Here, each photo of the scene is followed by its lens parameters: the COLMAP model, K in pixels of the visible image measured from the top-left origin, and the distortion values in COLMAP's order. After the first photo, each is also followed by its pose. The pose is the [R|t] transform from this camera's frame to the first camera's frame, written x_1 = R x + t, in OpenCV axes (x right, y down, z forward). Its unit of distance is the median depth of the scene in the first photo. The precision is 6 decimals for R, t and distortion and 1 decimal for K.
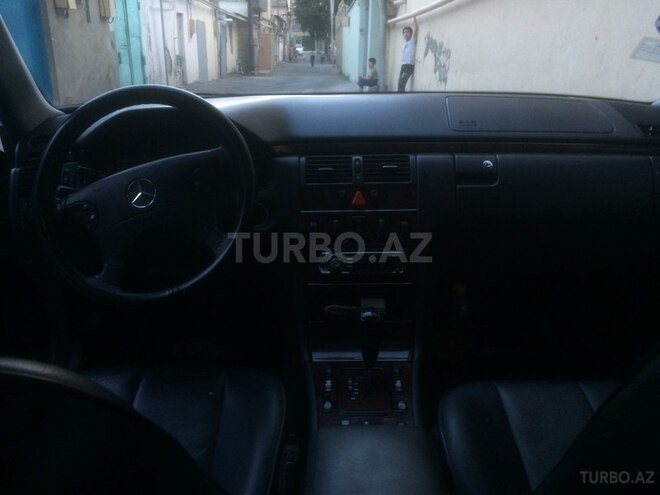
lens RADIAL K [[566.3, 0, 331.2], [0, 566.3, 245.1], [0, 0, 1]] dist [0.055077, -0.070121]
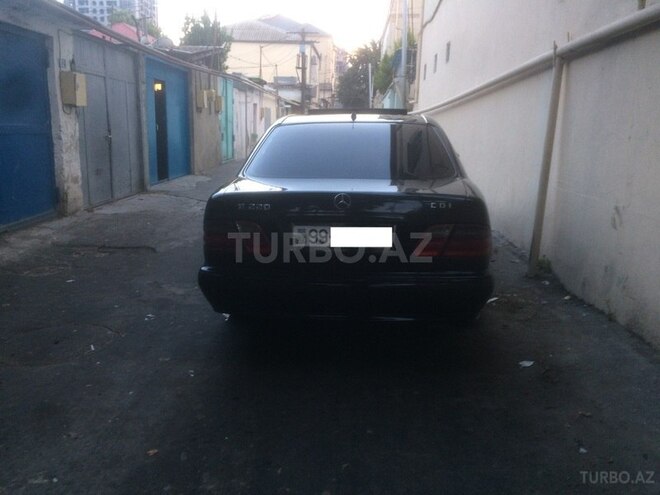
lens RADIAL K [[566.3, 0, 328.7], [0, 566.3, 250.5], [0, 0, 1]] dist [0.055077, -0.070121]
pose [[0.997301, 0.024788, -0.069108, 0.009064], [-0.032408, 0.993244, -0.111427, 0.088179], [0.065879, 0.113366, 0.991367, -0.299090]]
